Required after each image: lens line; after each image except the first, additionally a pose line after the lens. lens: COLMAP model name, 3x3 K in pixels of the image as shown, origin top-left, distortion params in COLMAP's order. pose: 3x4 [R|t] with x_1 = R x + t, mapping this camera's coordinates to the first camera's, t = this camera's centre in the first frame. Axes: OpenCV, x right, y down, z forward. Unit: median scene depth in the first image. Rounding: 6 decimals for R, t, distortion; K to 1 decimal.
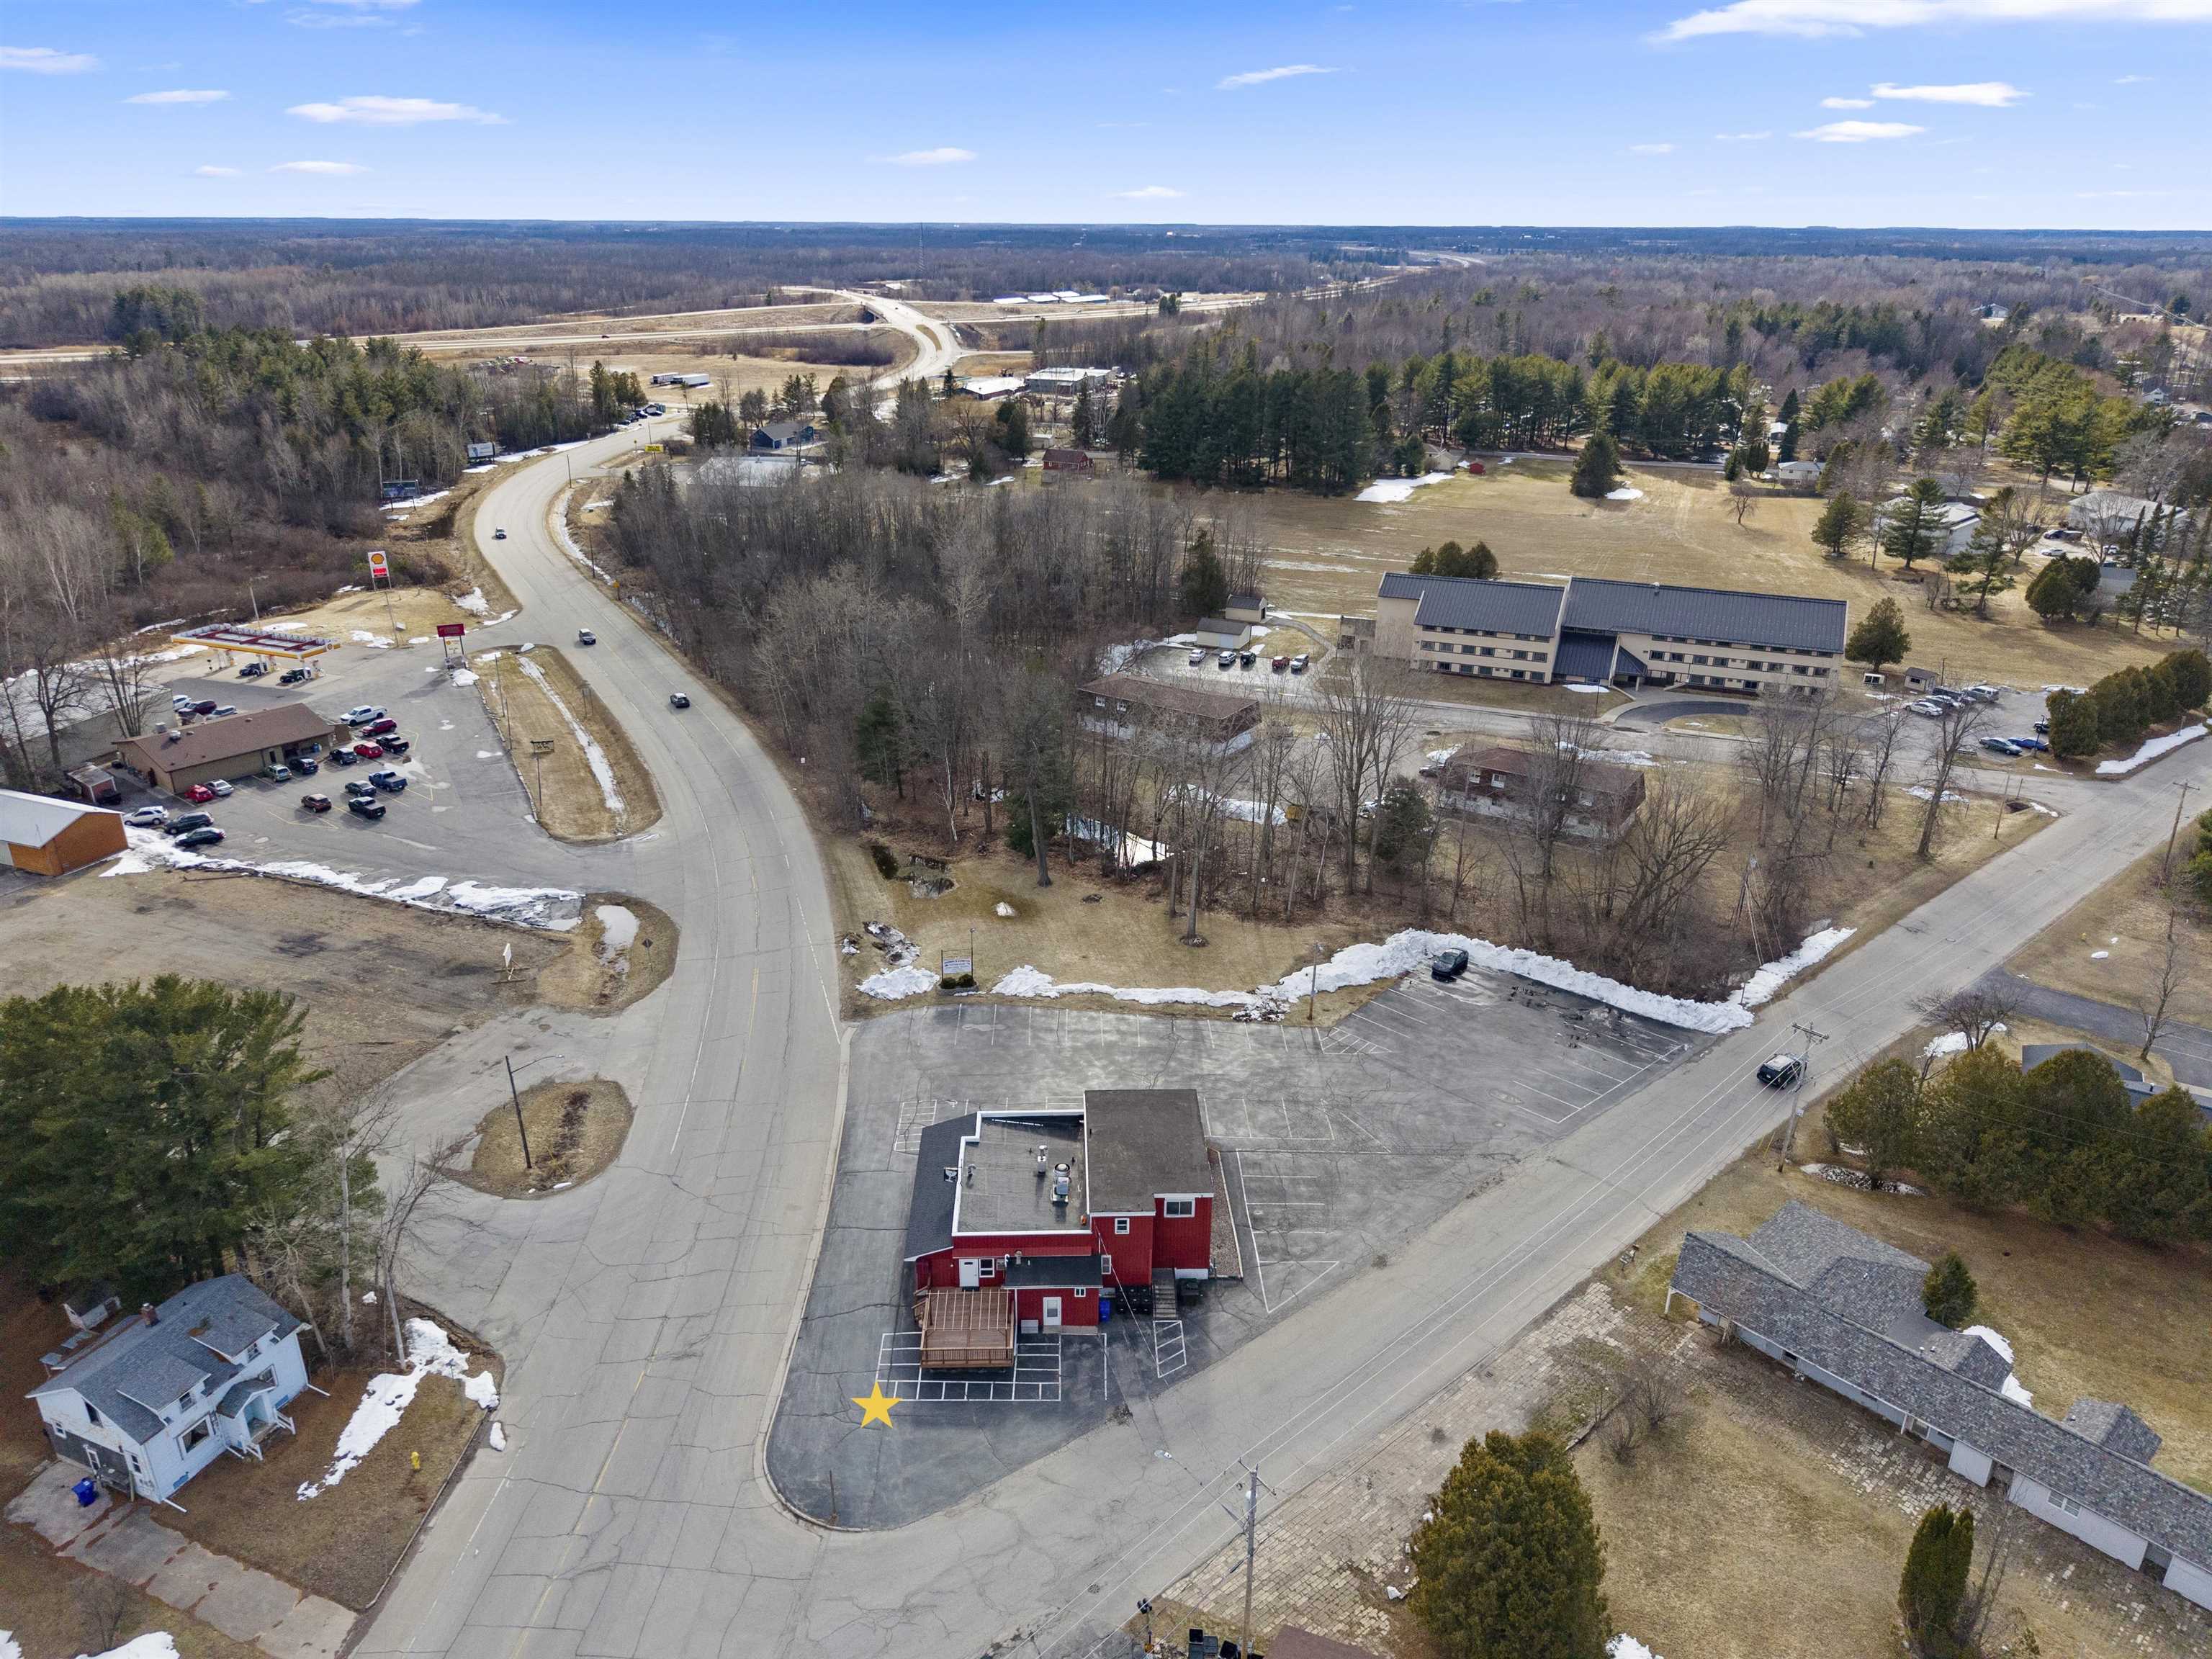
lens RADIAL K [[1470.6, 0, 1106.0], [0, 1470.6, 829.5], [0, 0, 1]] dist [0.042676, -0.054097]
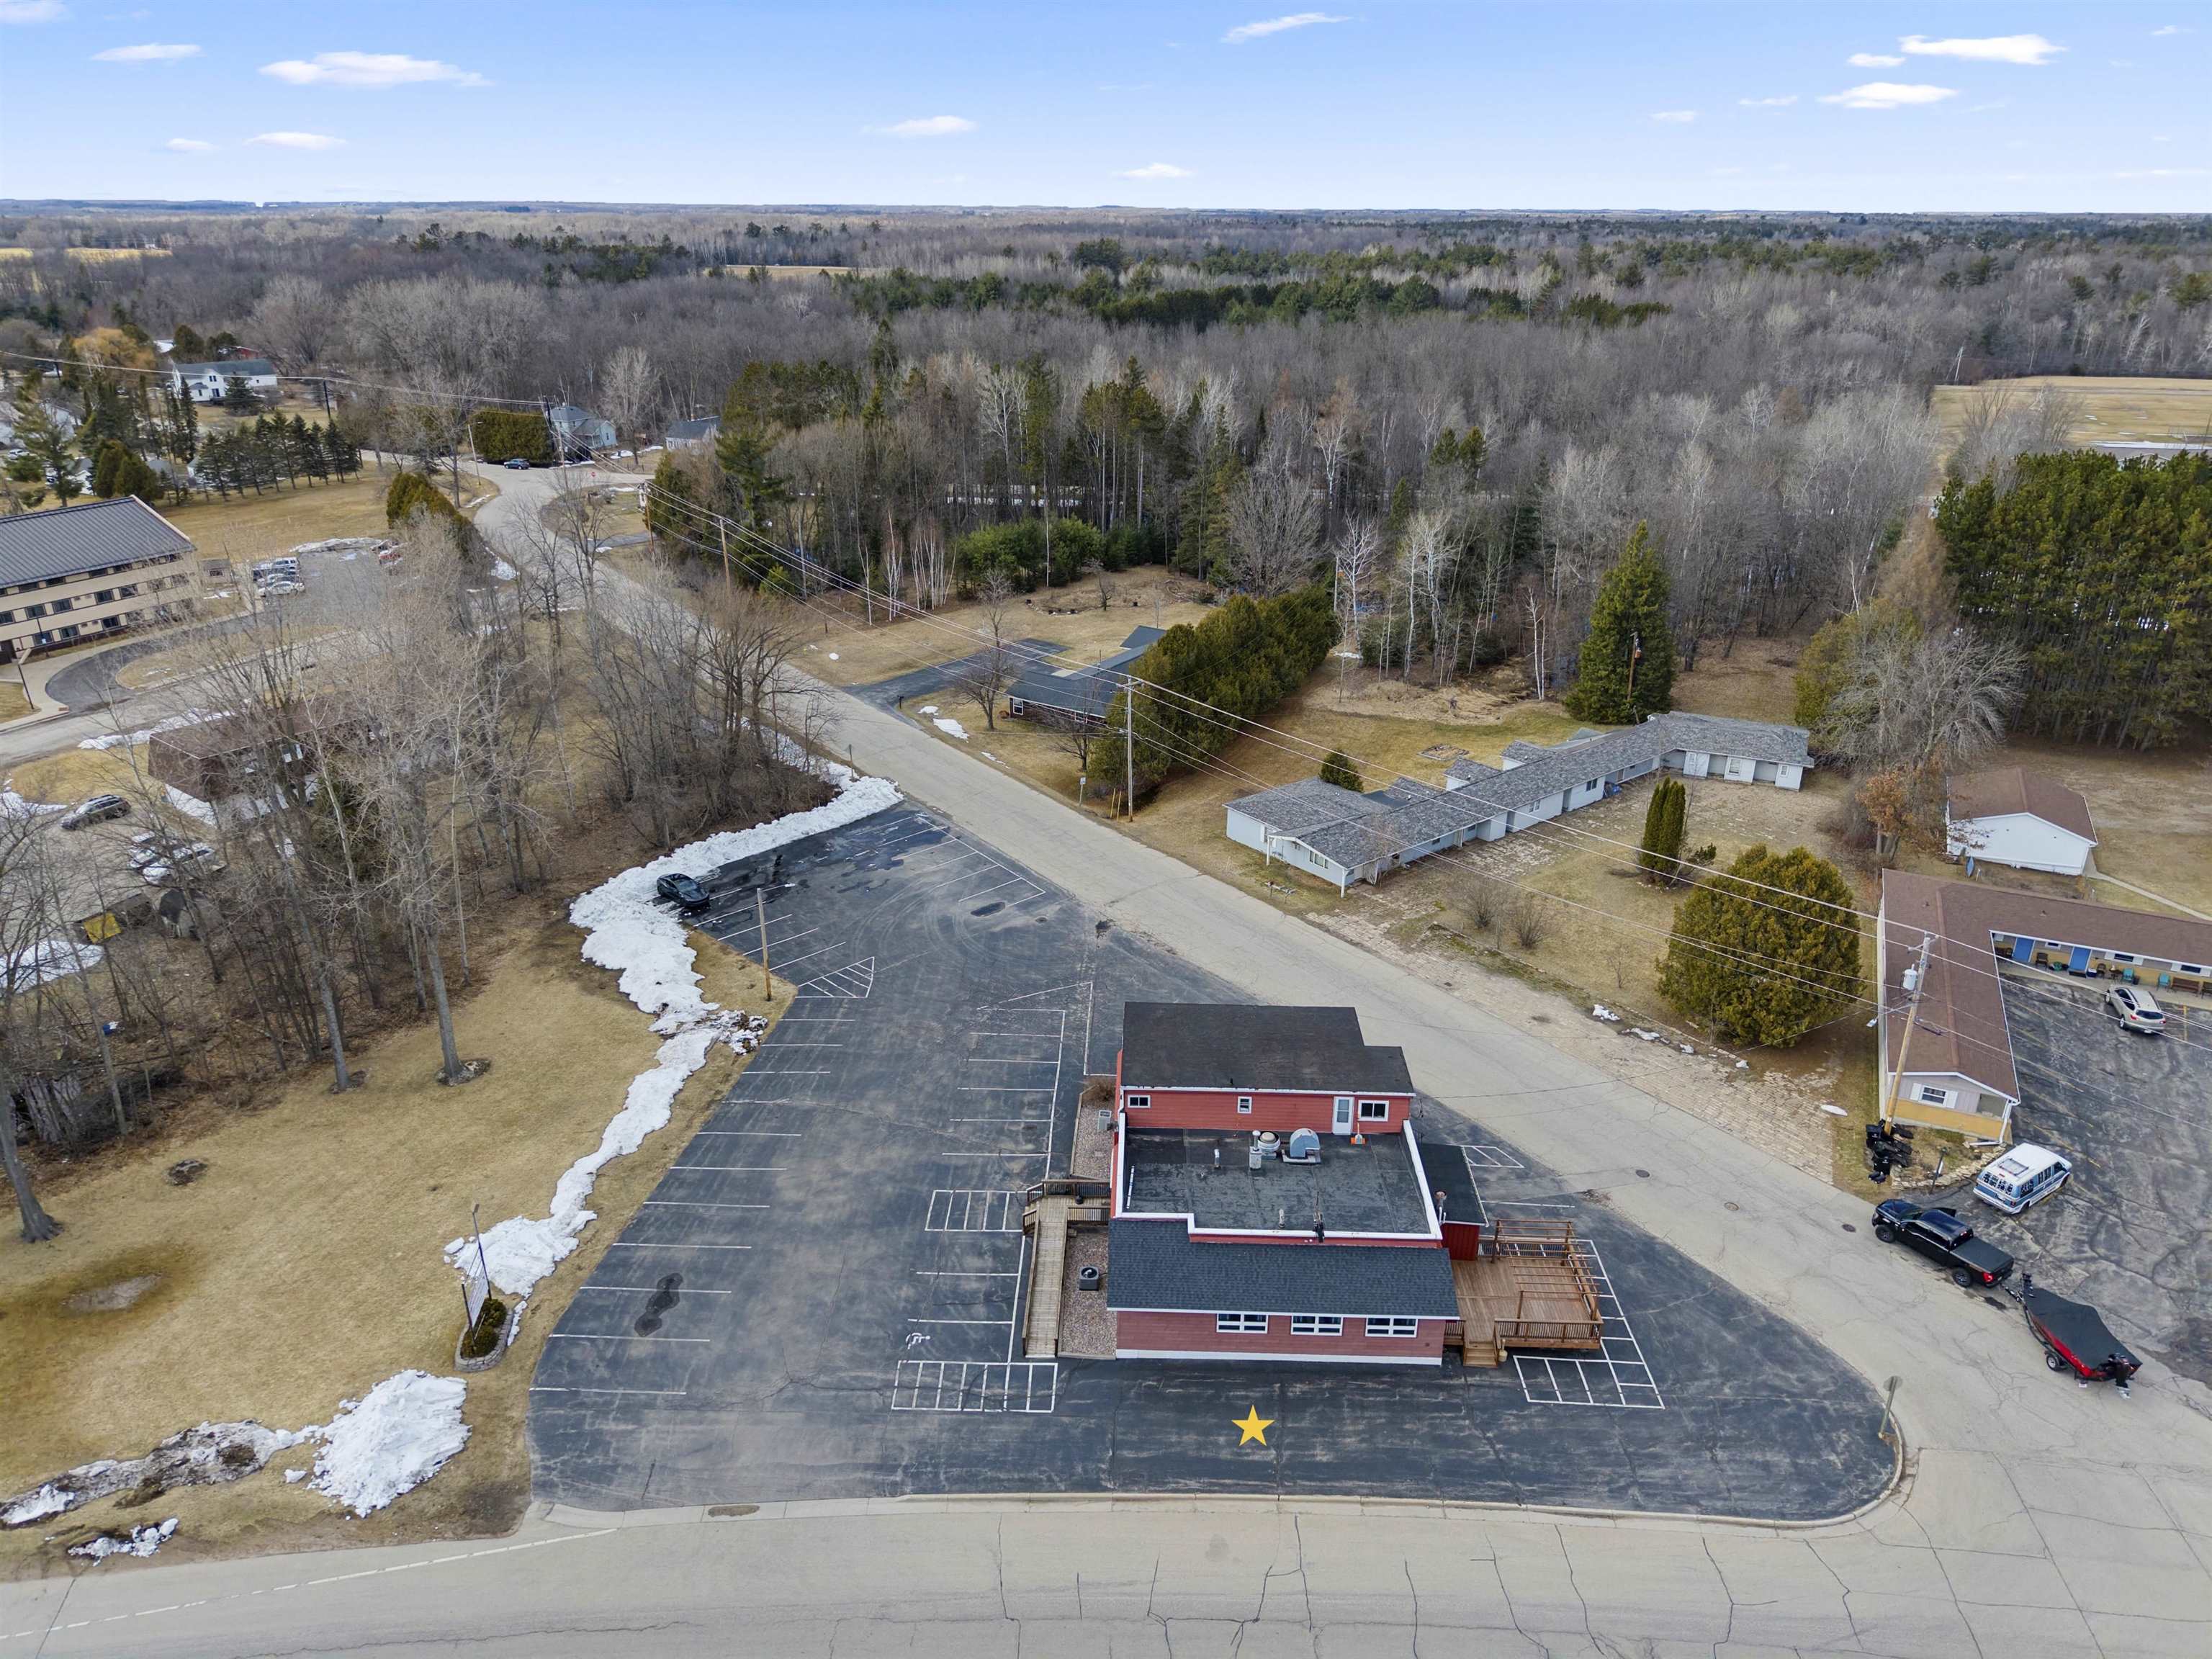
lens RADIAL K [[1470.6, 0, 1106.0], [0, 1470.6, 829.5], [0, 0, 1]] dist [0.042676, -0.054097]
pose [[0.068017, -0.395490, 0.915948, -0.464091], [0.377518, 0.860013, 0.343304, -0.123912], [-0.923501, 0.322437, 0.207800, 0.660931]]
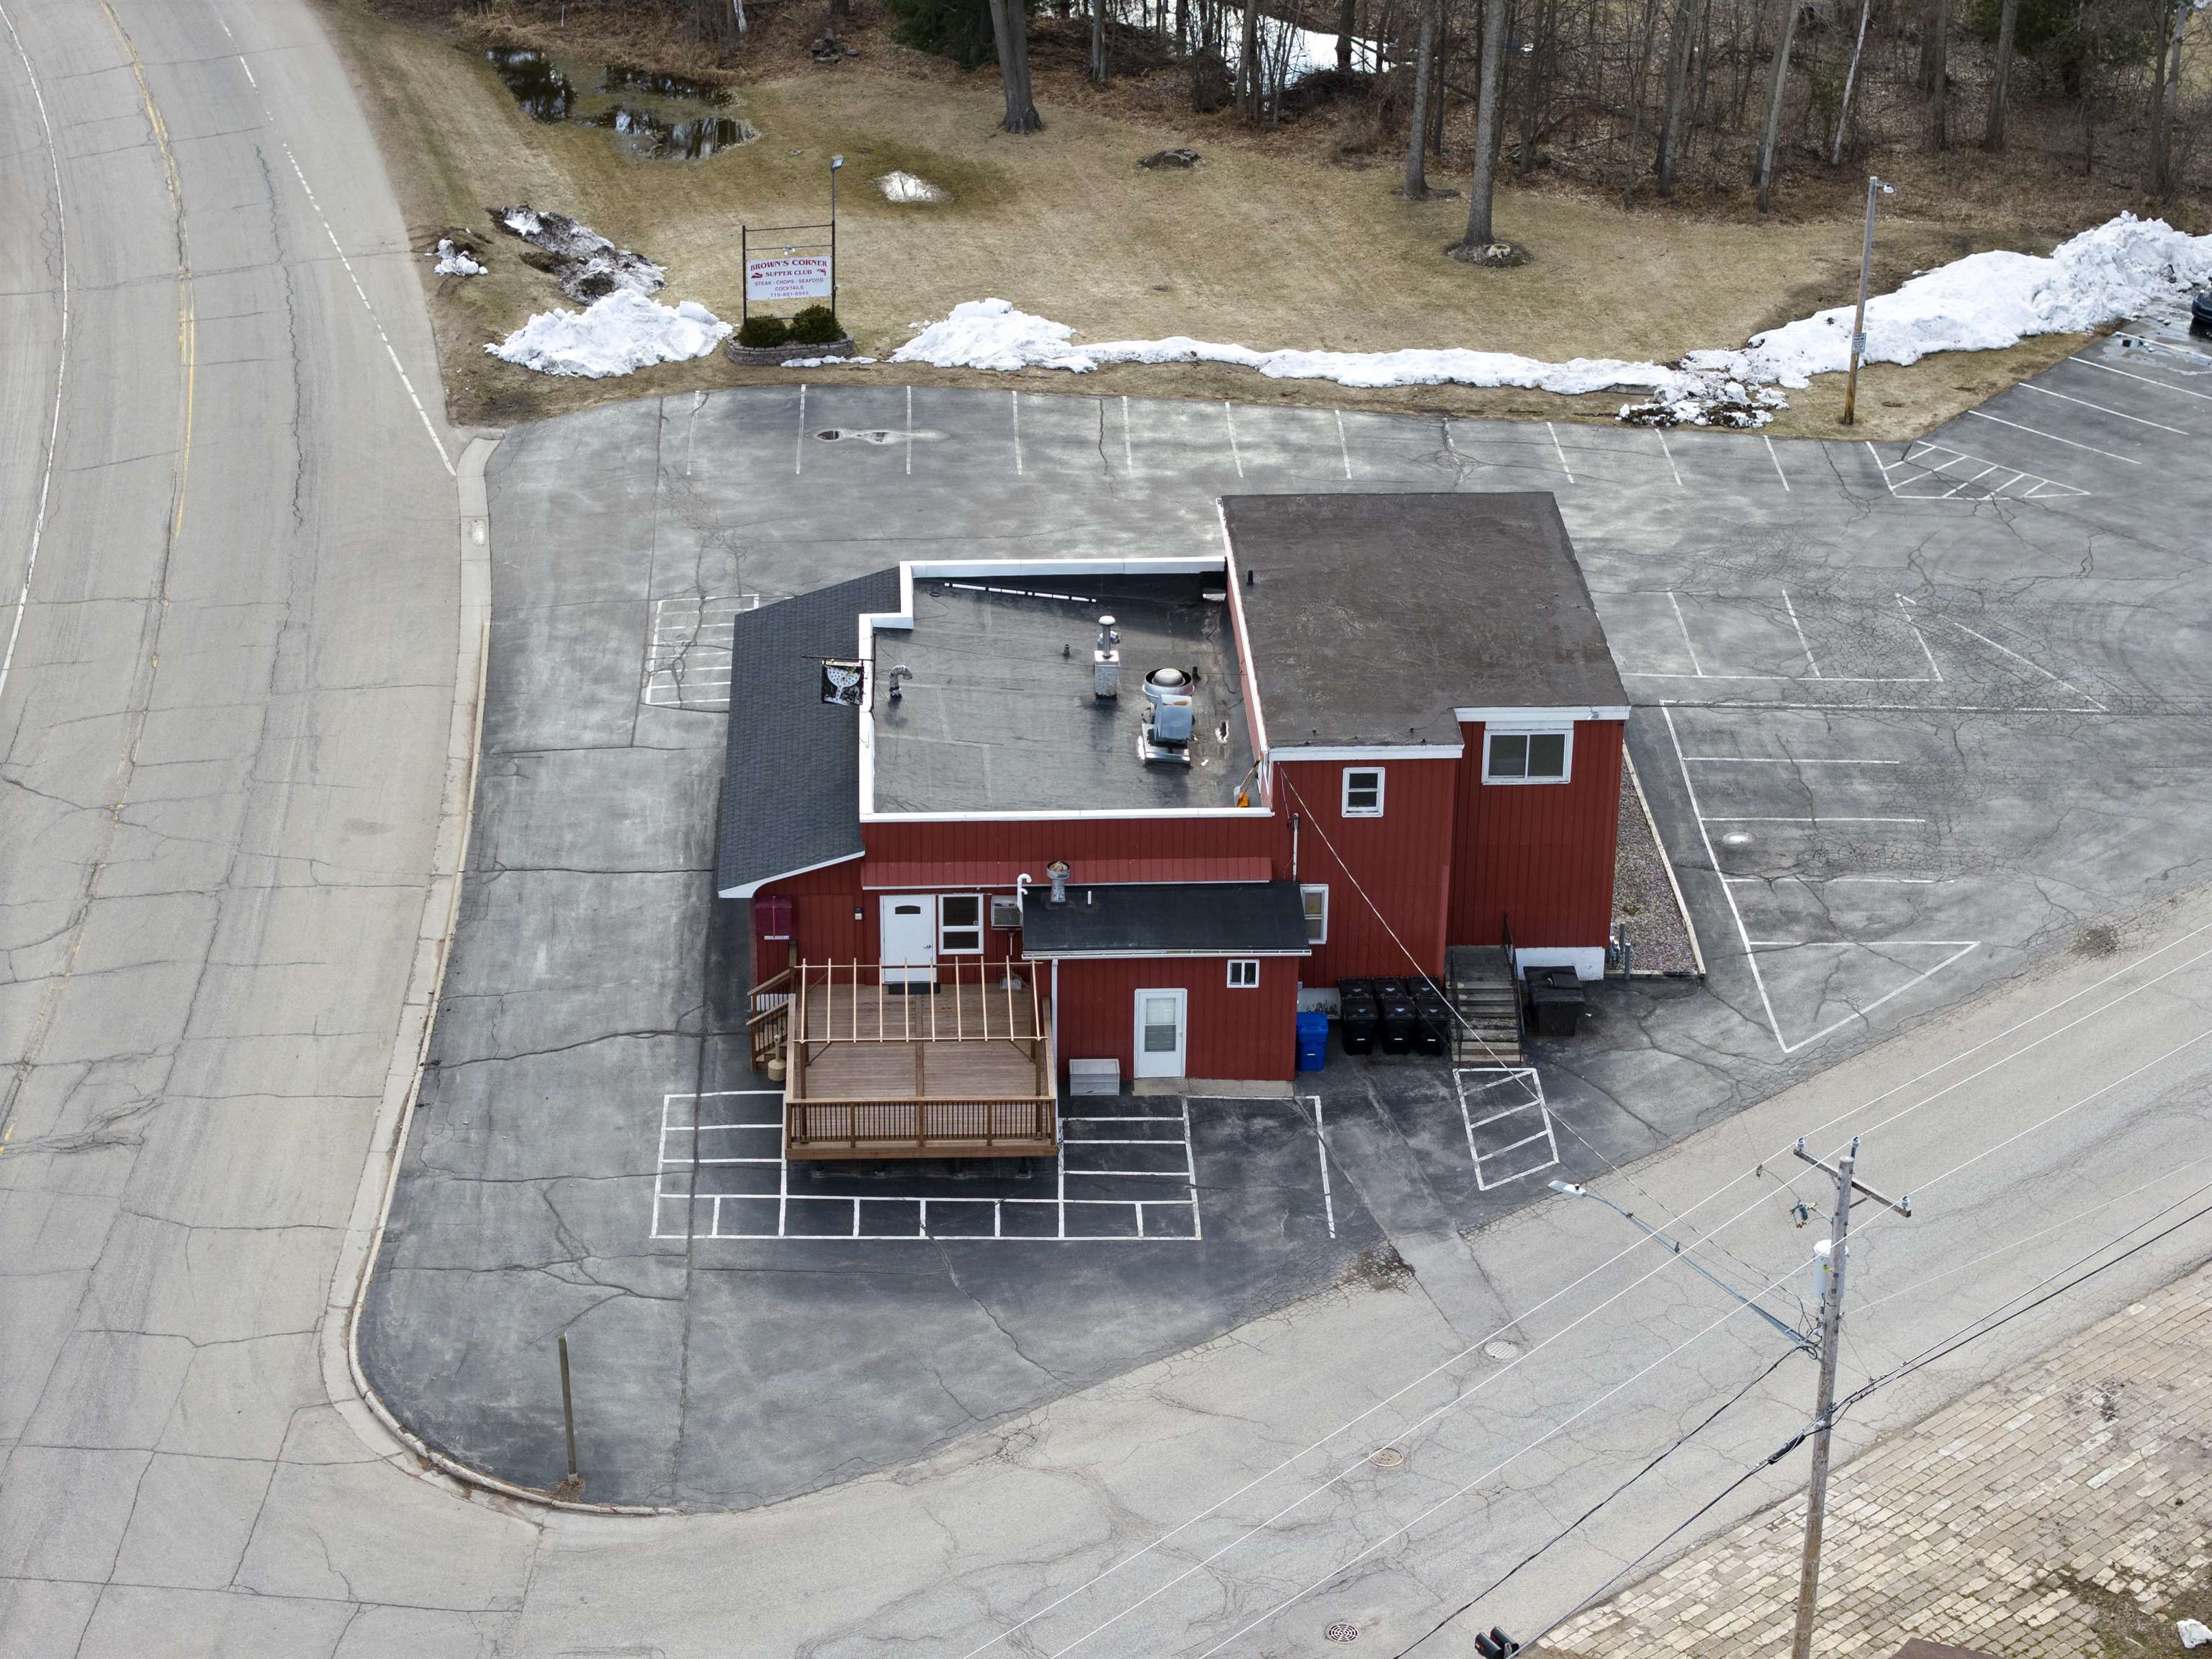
lens RADIAL K [[4424.6, 0, 1146.1], [0, 4424.6, 826.8], [0, 0, 1]] dist [-0.182615, 0.873118]
pose [[0.999764, -0.006919, 0.020617, -0.042026], [0.005327, 0.997073, 0.076268, 0.140562], [-0.021084, -0.076140, 0.996874, -0.006031]]
